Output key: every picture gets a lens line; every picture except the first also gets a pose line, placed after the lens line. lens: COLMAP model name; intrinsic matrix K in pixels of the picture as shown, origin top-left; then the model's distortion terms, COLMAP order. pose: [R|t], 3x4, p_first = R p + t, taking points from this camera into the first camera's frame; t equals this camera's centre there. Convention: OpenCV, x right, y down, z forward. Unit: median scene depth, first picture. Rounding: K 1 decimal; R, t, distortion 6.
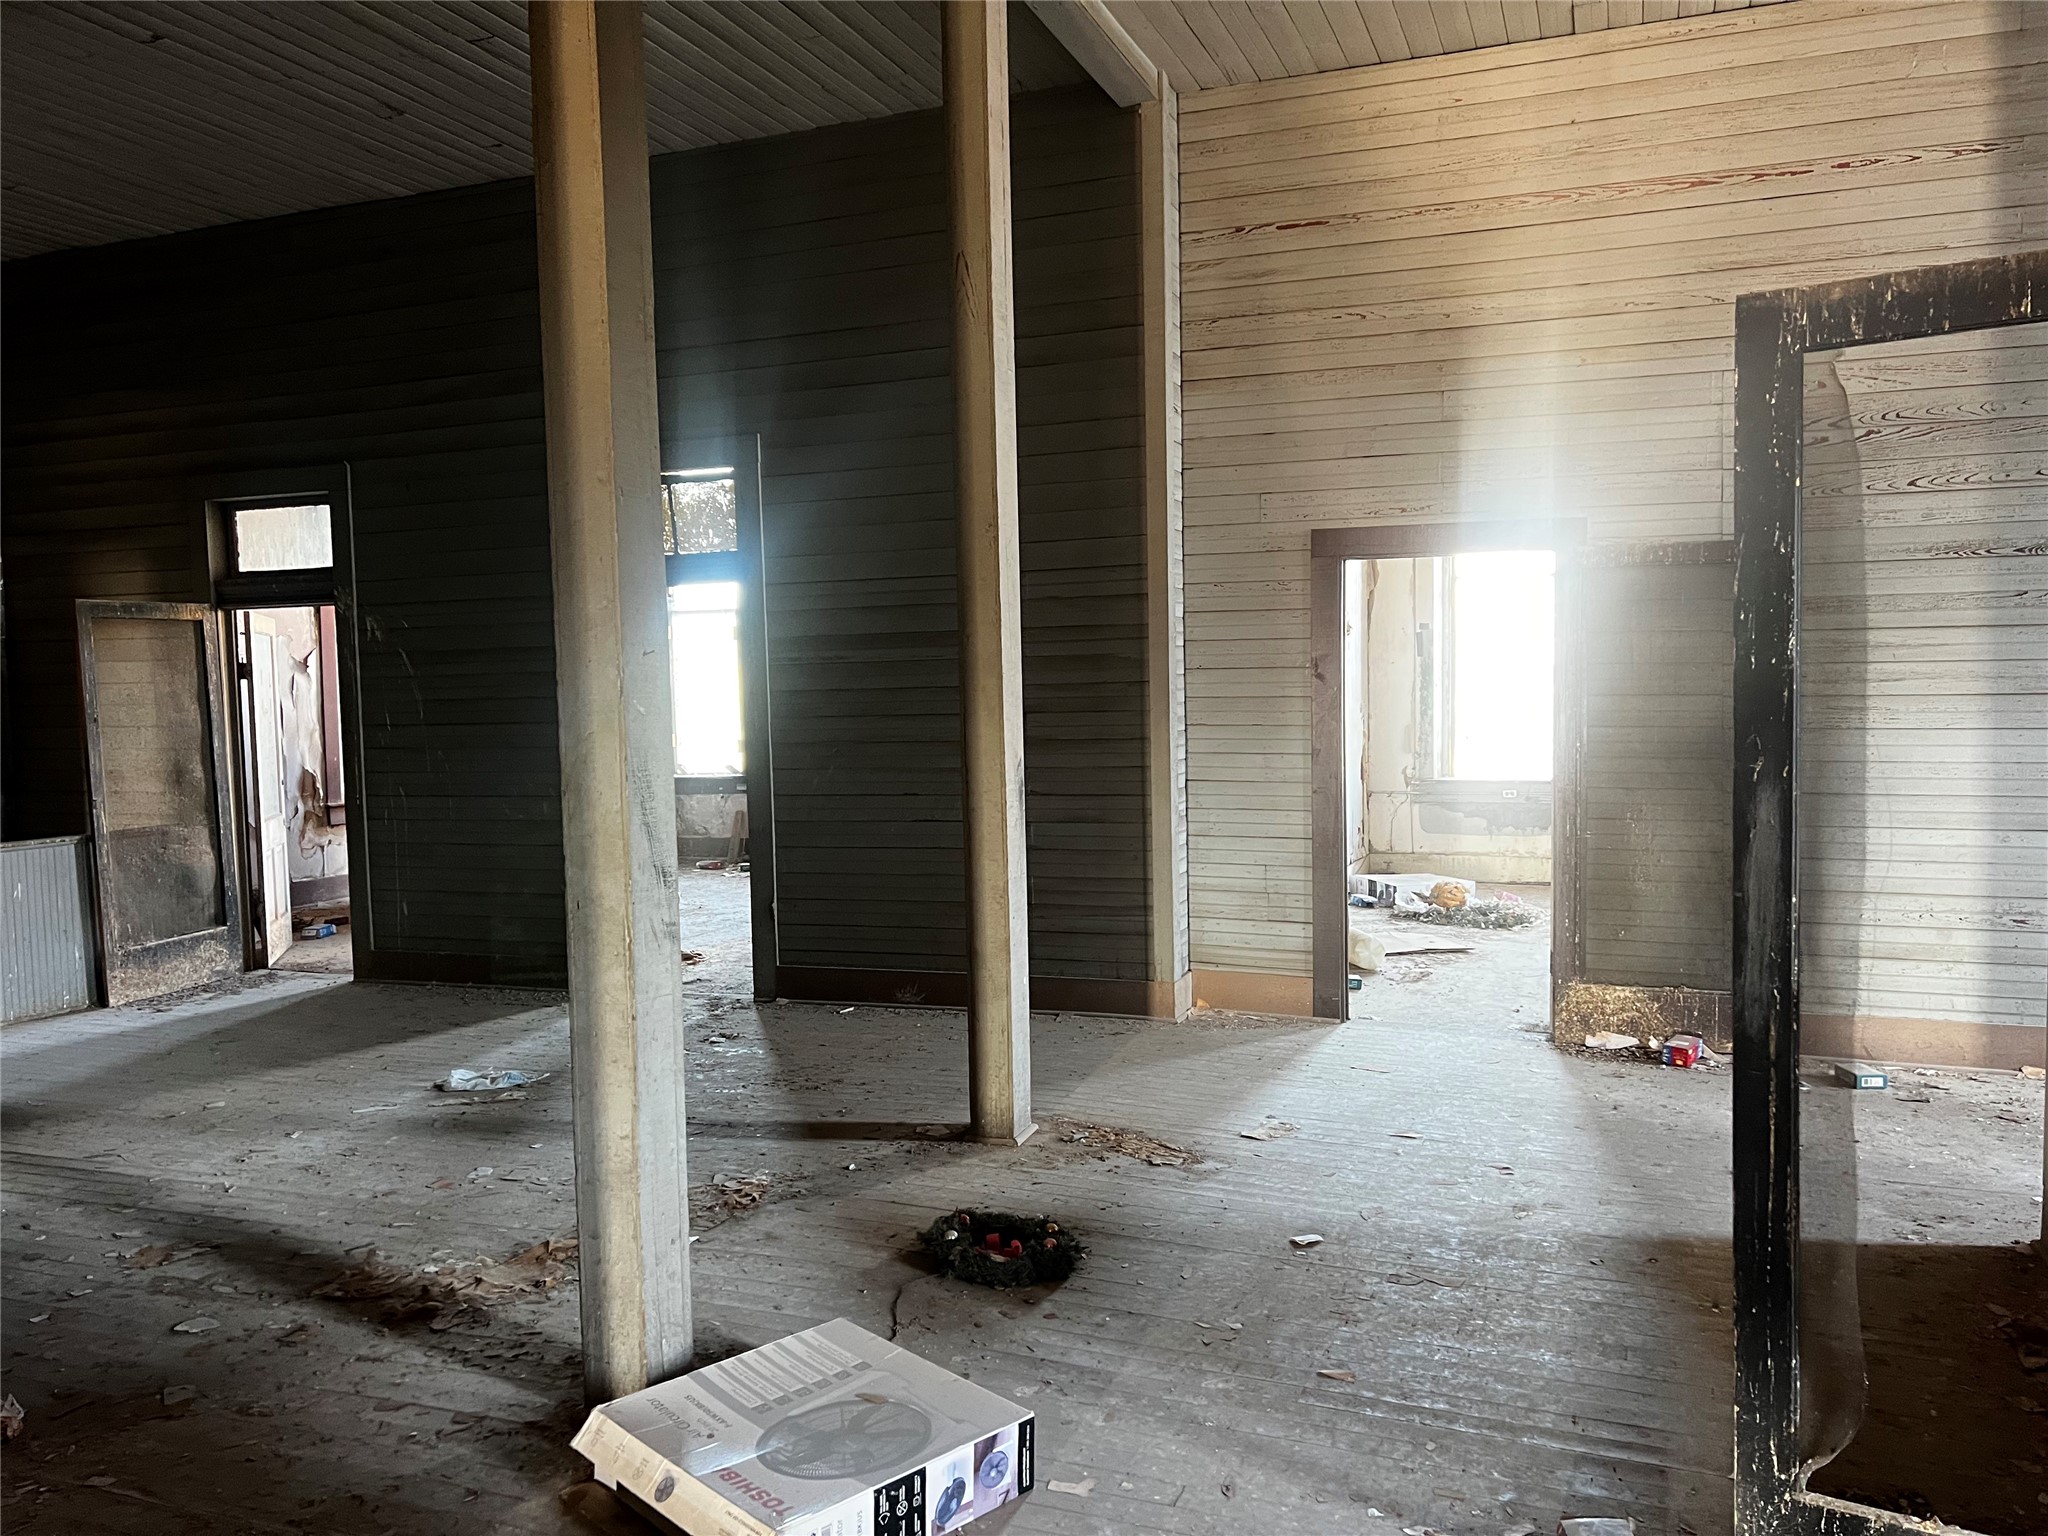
lens RADIAL K [[1554.5, 0, 1030.2], [0, 1554.5, 769.5], [0, 0, 1]] dist [0.066835, -0.095215]
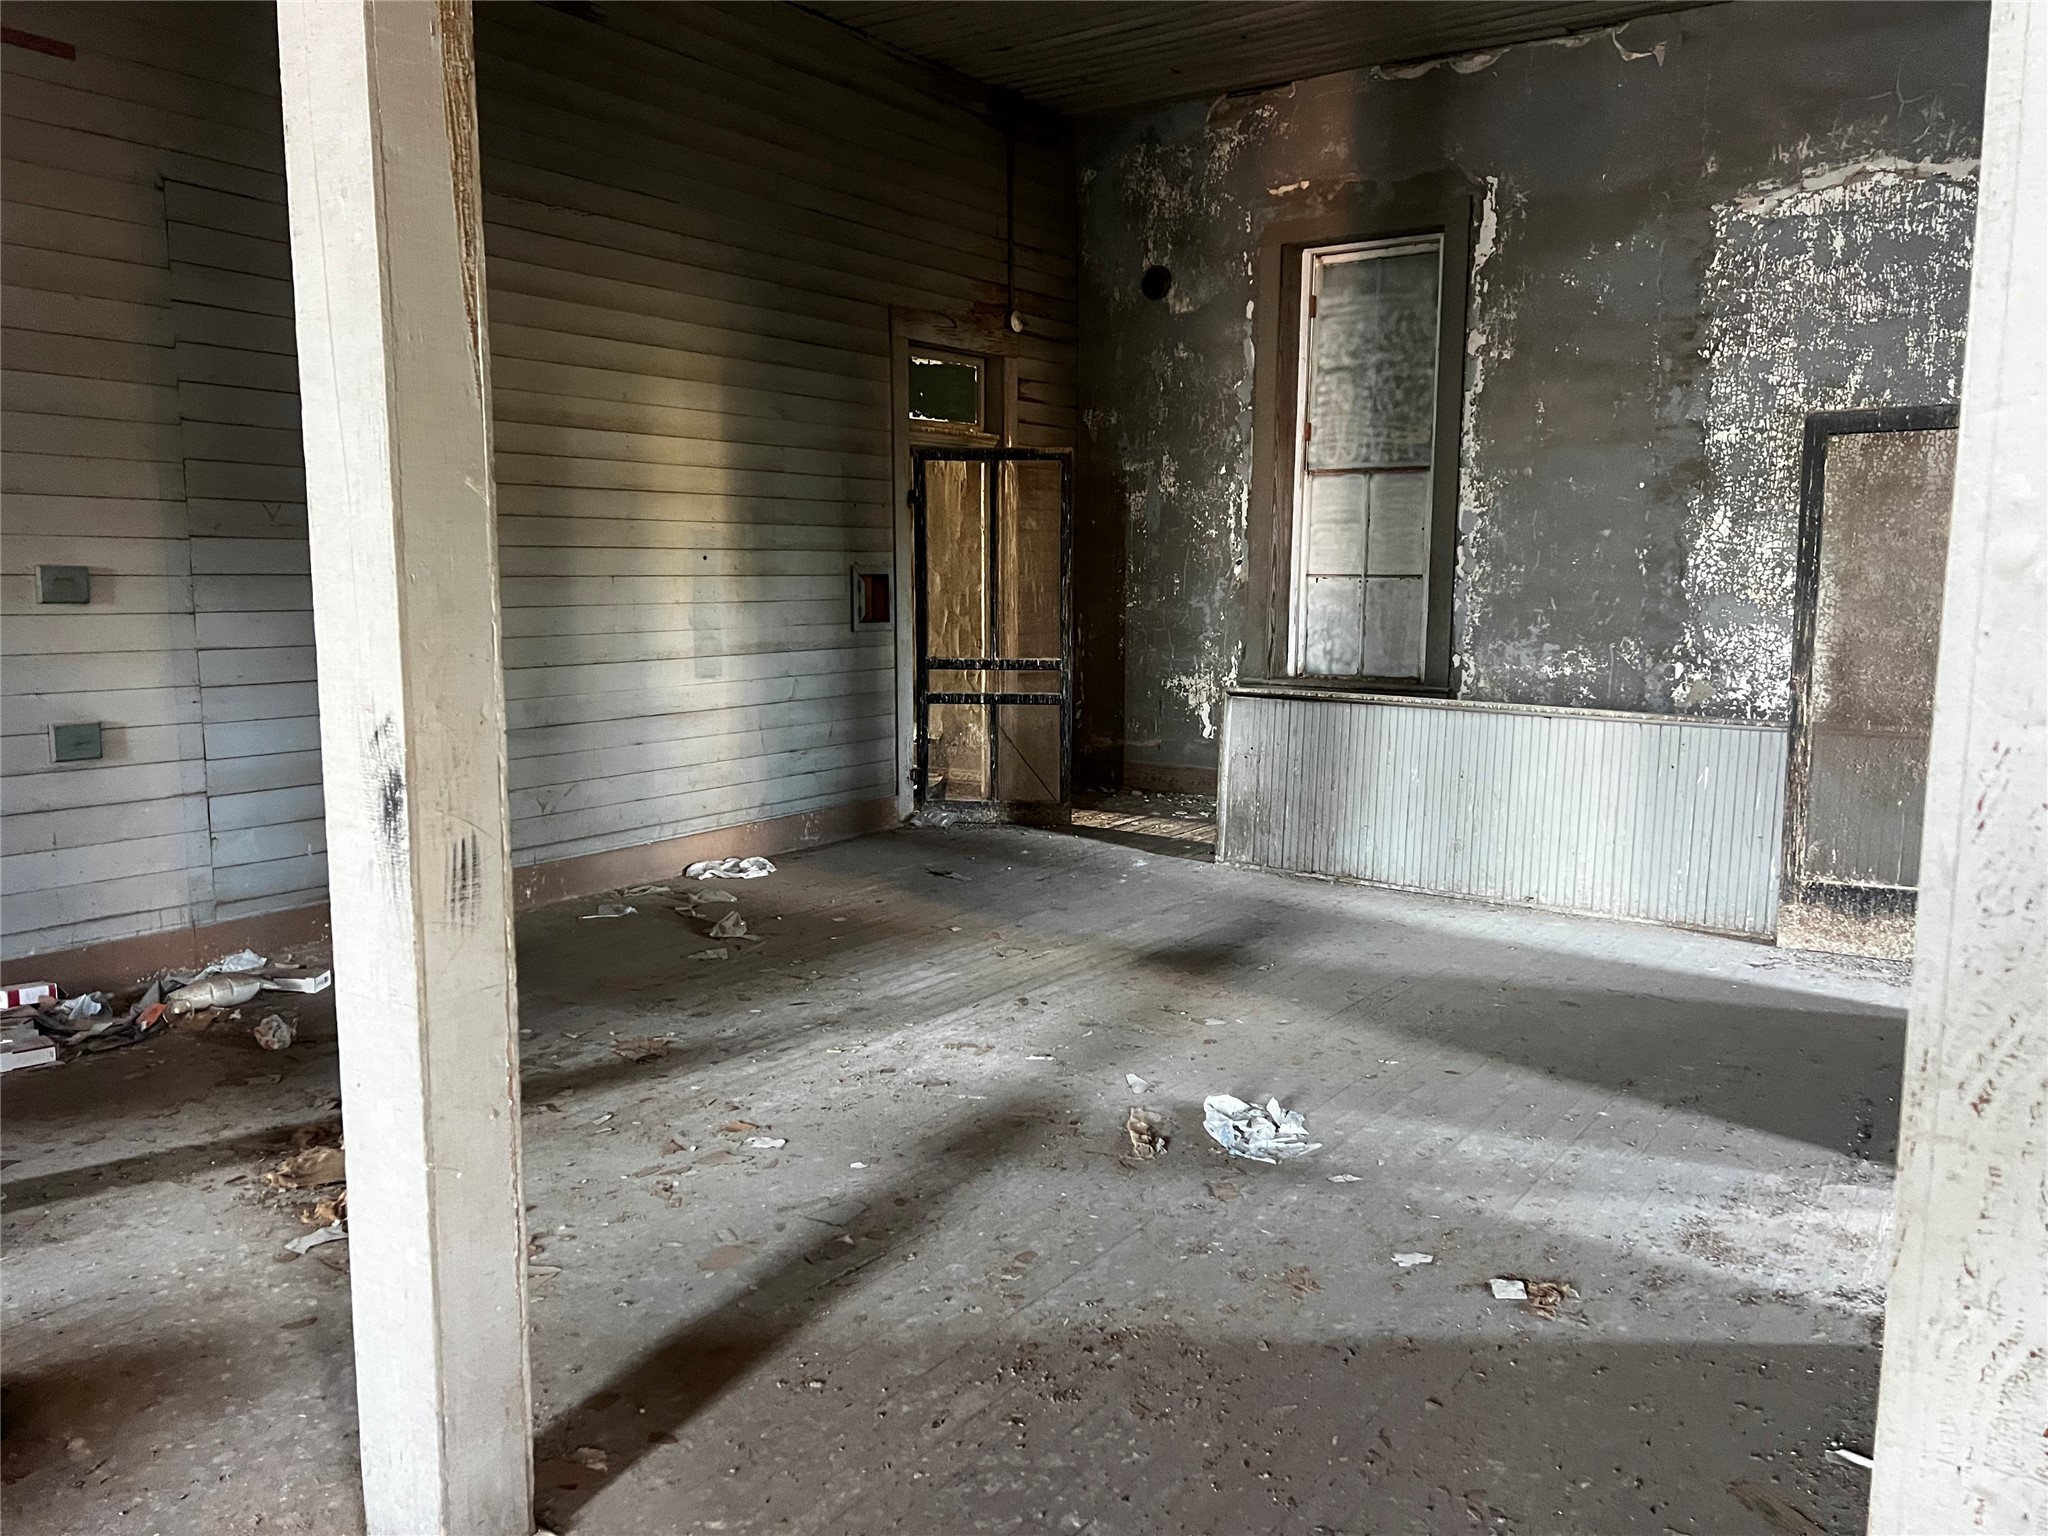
lens RADIAL K [[1548.7, 0, 1056.7], [0, 1548.7, 777.5], [0, 0, 1]] dist [0.062239, -0.074592]
pose [[-0.210311, 0.159799, -0.964486, 0.370457], [-0.057096, 0.982859, 0.175293, -0.076900], [0.975966, 0.091934, -0.197583, 1.340721]]
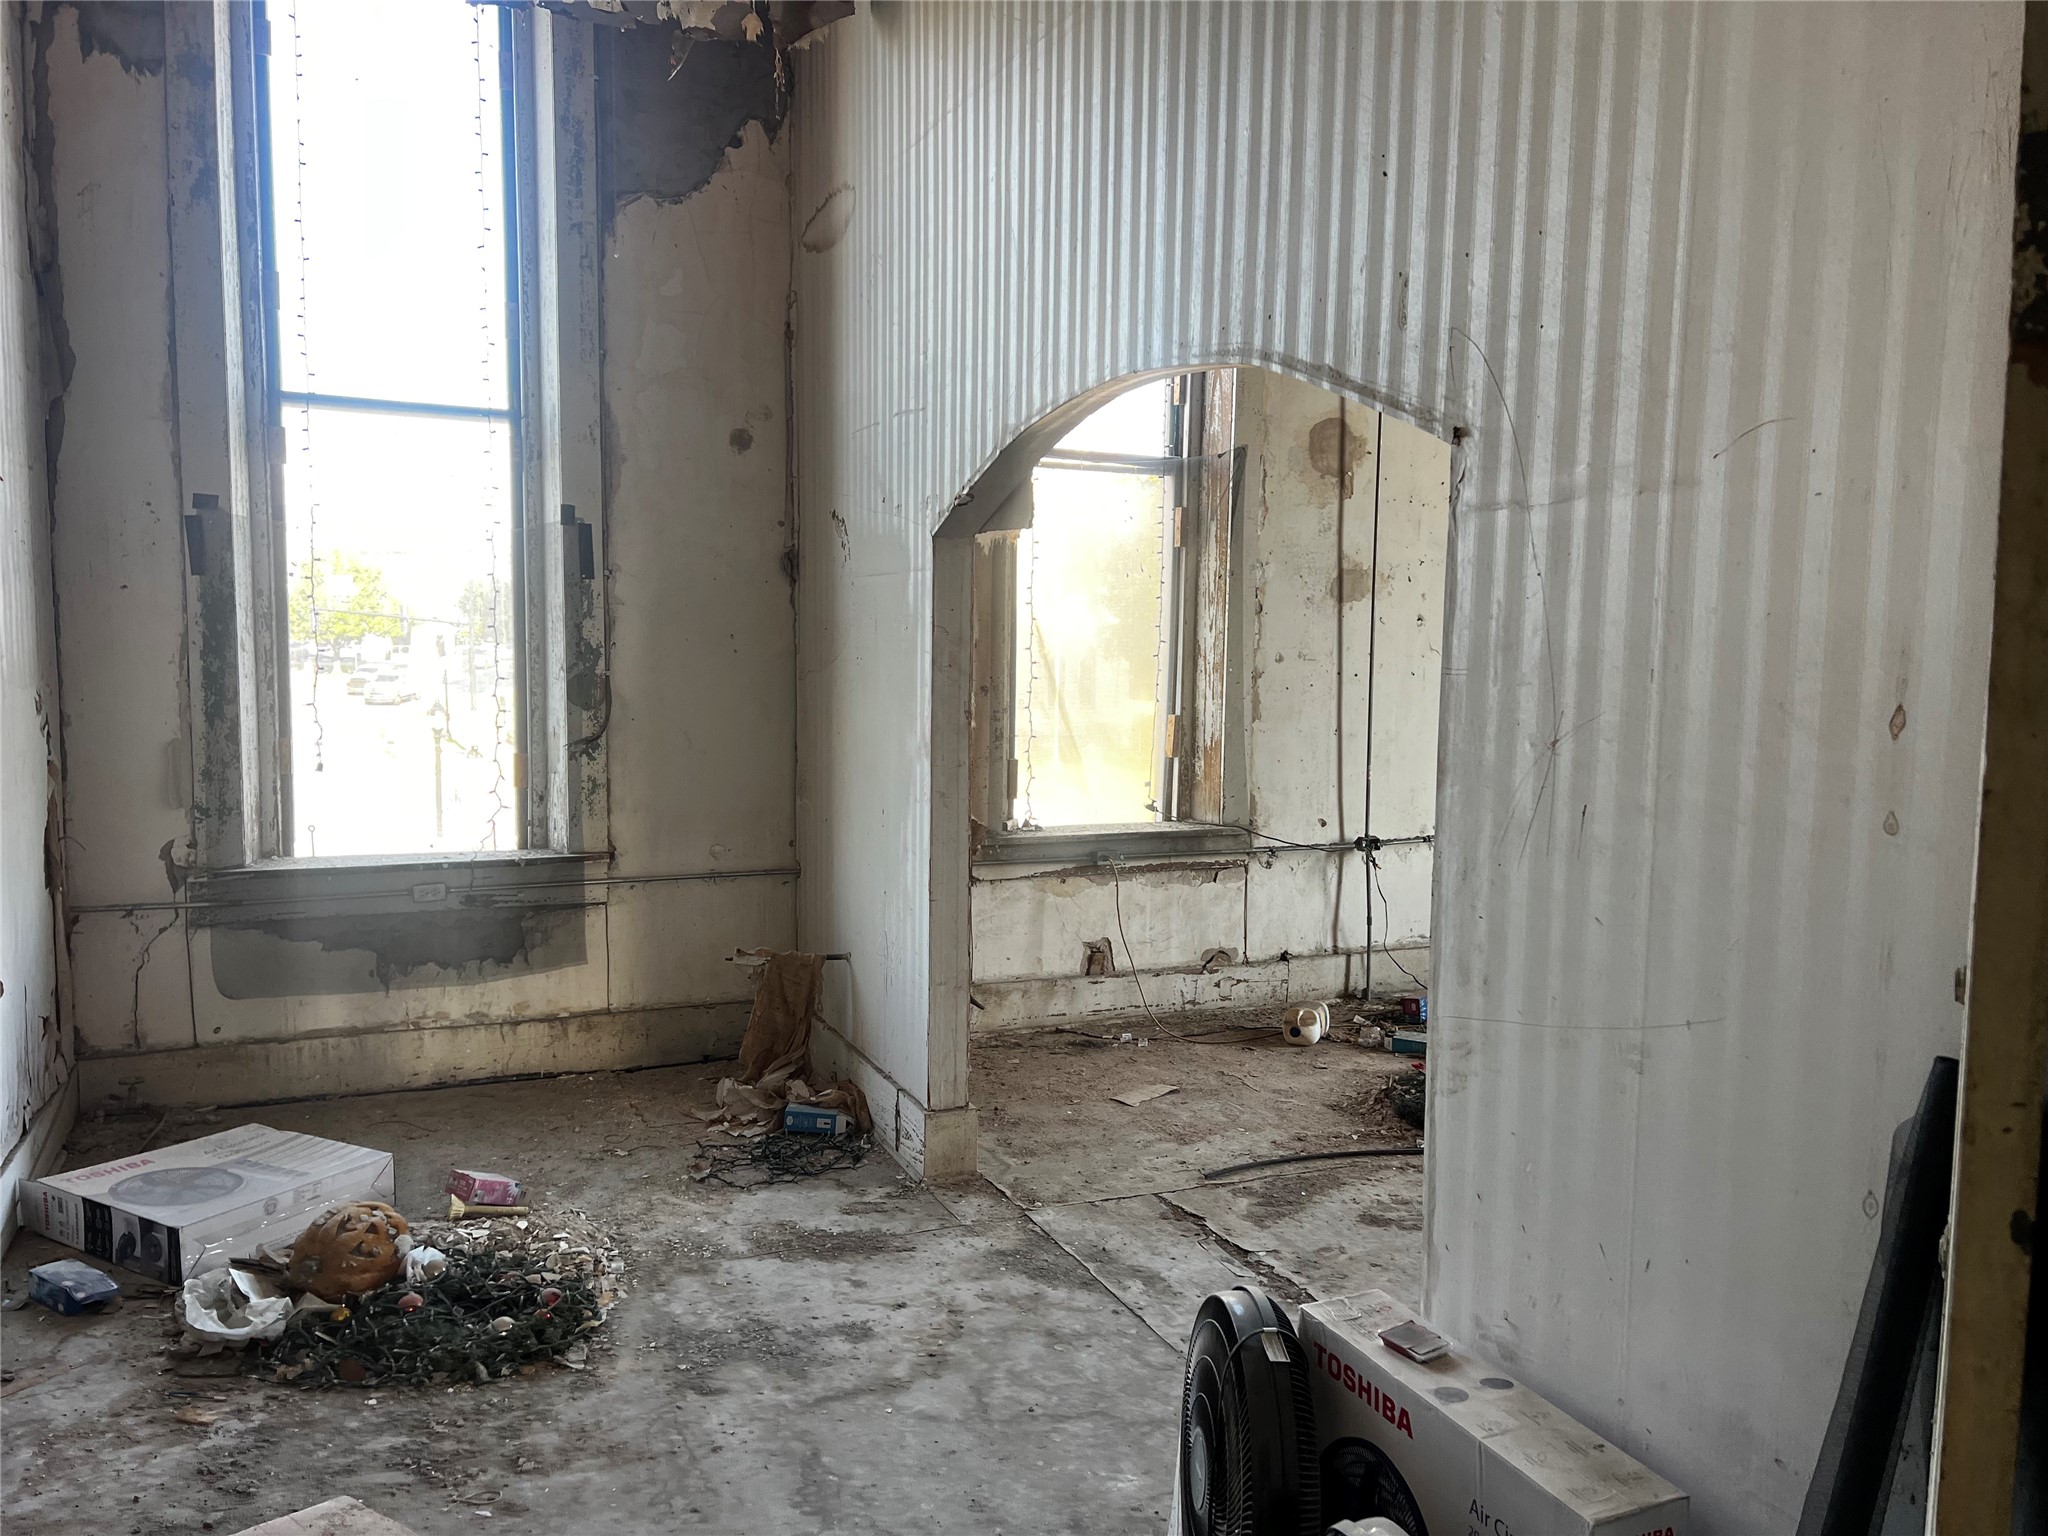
lens RADIAL K [[1534.7, 0, 1014.8], [0, 1534.7, 776.8], [0, 0, 1]] dist [0.056886, -0.064470]
pose [[0.716660, -0.038554, 0.696356, 0.115420], [0.013205, 0.999042, 0.041722, -0.033320], [-0.697297, -0.020705, 0.716483, 0.549293]]
